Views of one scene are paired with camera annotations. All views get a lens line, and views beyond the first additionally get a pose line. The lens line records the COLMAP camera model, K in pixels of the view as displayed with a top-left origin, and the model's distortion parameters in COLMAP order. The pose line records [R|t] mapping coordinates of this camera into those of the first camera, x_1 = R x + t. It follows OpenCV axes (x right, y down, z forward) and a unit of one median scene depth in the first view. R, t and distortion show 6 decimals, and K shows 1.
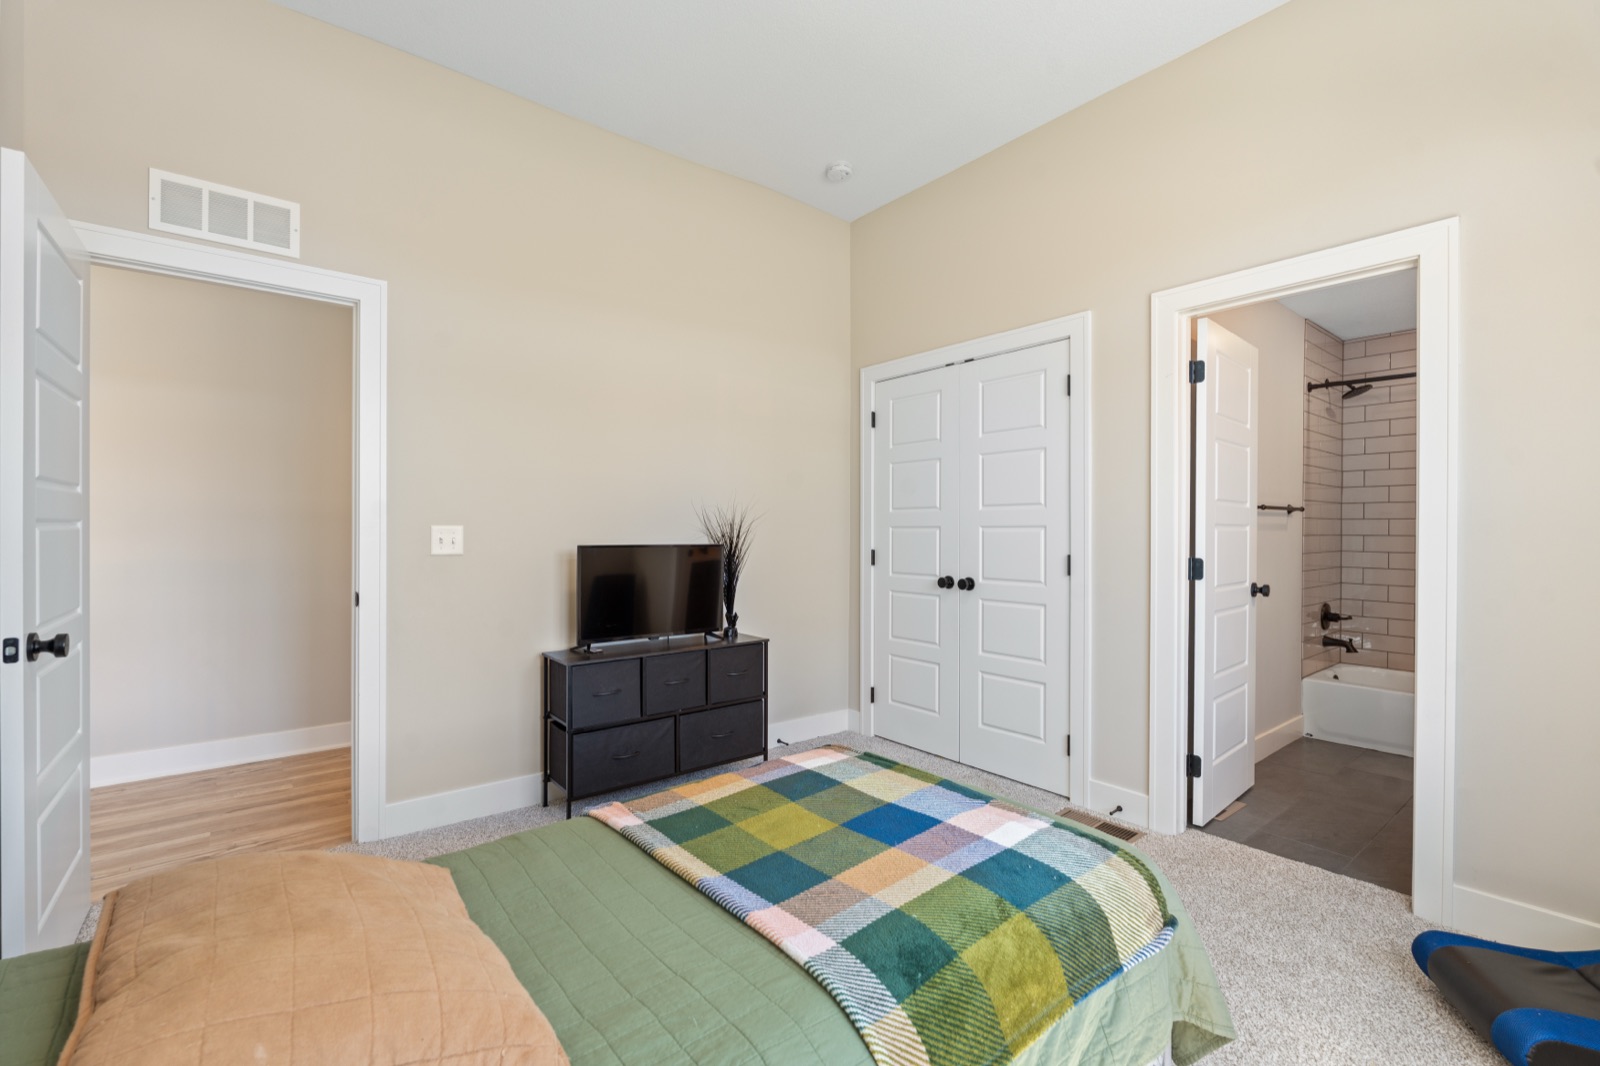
lens RADIAL K [[696.2, 0, 800.2], [0, 696.2, 536.2], [0, 0, 1]] dist [-0.001531, -0.000232]
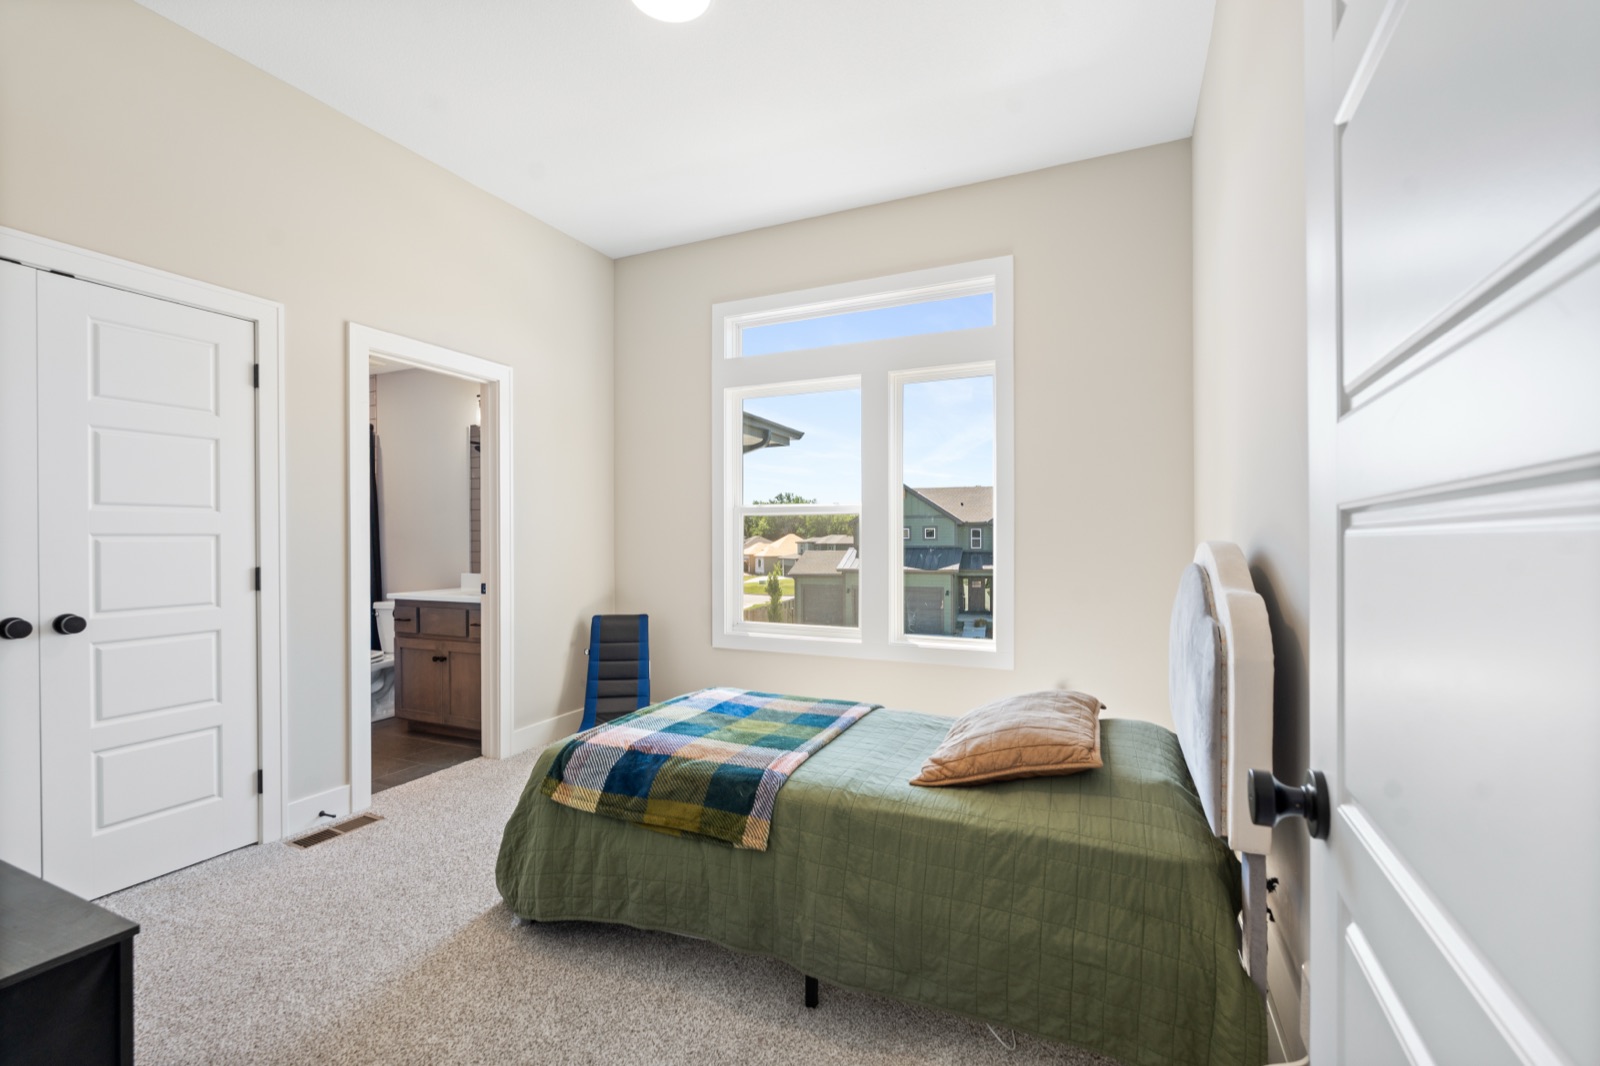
lens RADIAL K [[696.2, 0, 800.2], [0, 696.2, 536.2], [0, 0, 1]] dist [-0.001531, -0.000232]
pose [[-0.442465, -0.002078, 0.896783, -0.617370], [0.008737, 0.999940, 0.006627, -0.010332], [-0.896743, 0.010767, -0.442421, 0.668611]]
